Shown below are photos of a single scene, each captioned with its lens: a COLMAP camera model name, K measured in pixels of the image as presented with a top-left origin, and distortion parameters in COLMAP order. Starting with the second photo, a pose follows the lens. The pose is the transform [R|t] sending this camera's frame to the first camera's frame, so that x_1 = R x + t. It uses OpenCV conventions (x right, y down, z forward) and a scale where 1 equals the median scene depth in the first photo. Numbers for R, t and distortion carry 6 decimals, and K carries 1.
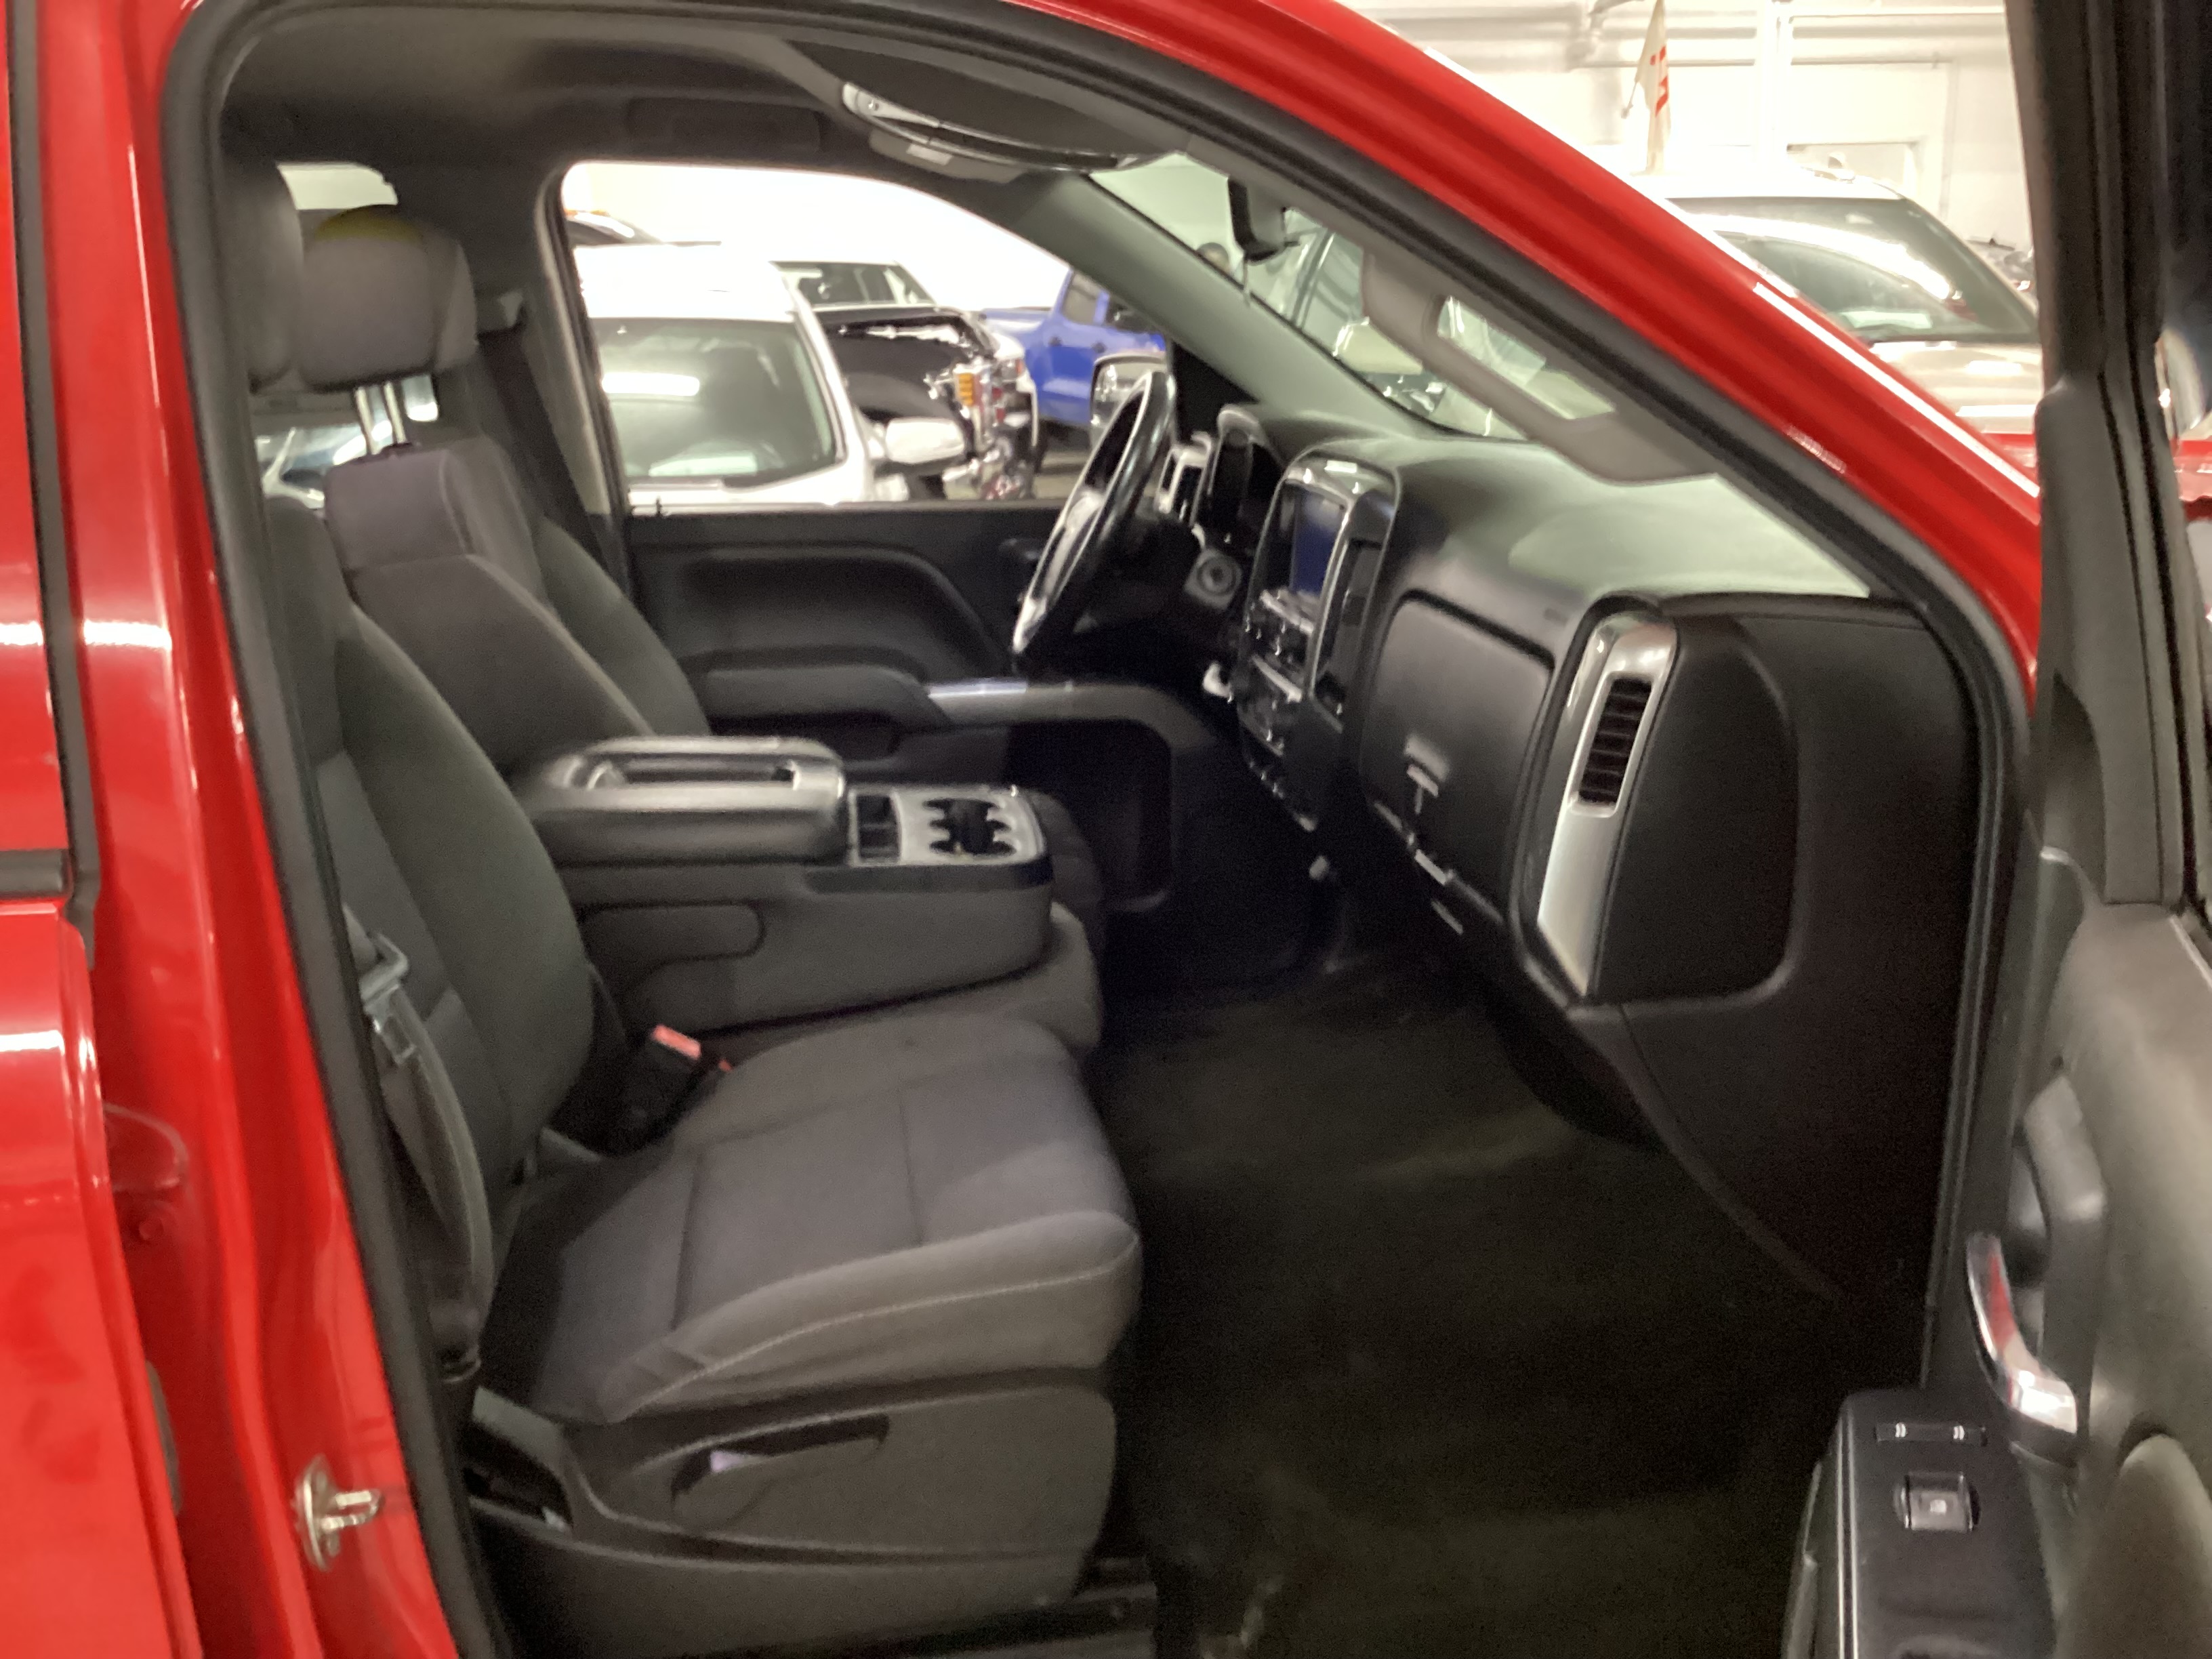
lens RADIAL K [[2062.6, 0, 1106.0], [0, 2062.6, 829.5], [0, 0, 1]] dist [0.148942, -0.382299]
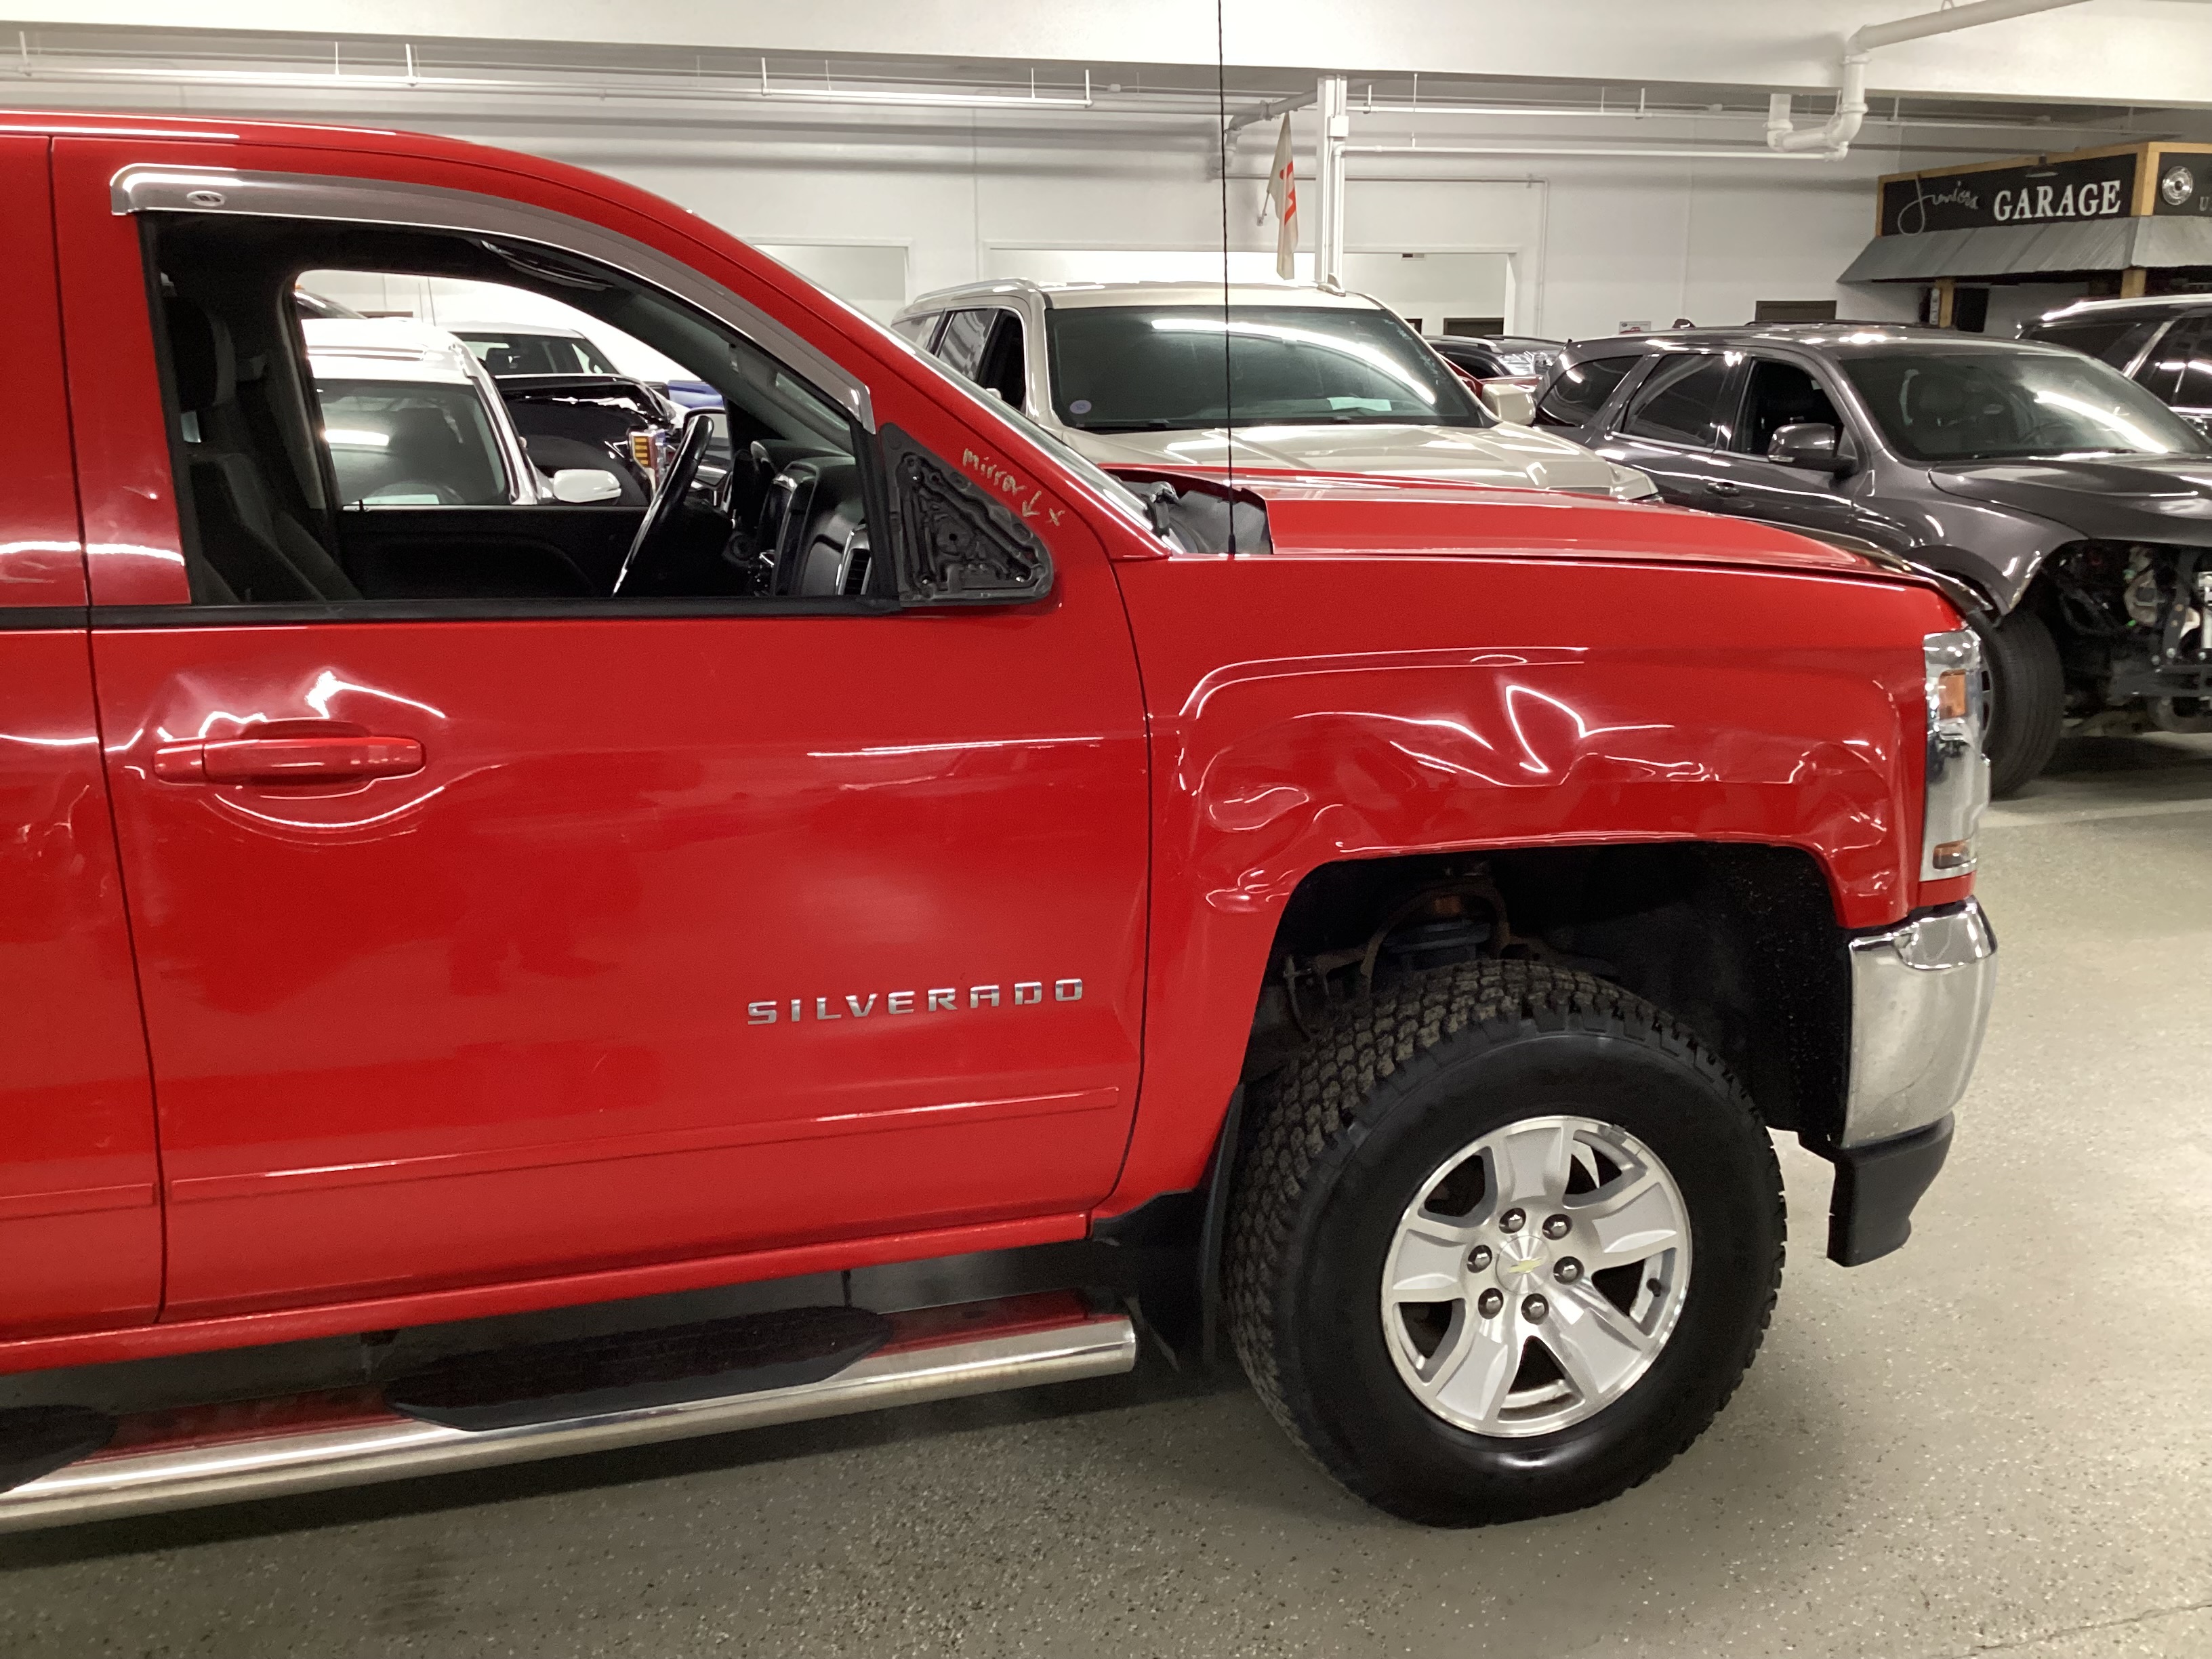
lens RADIAL K [[2008.8, 0, 1103.9], [0, 2008.8, 819.4], [0, 0, 1]] dist [0.084250, -0.133761]
pose [[0.989270, -0.011142, 0.145675, 0.019197], [0.016252, 0.999292, -0.033934, 0.026564], [-0.145194, 0.035938, 0.988750, -0.102031]]
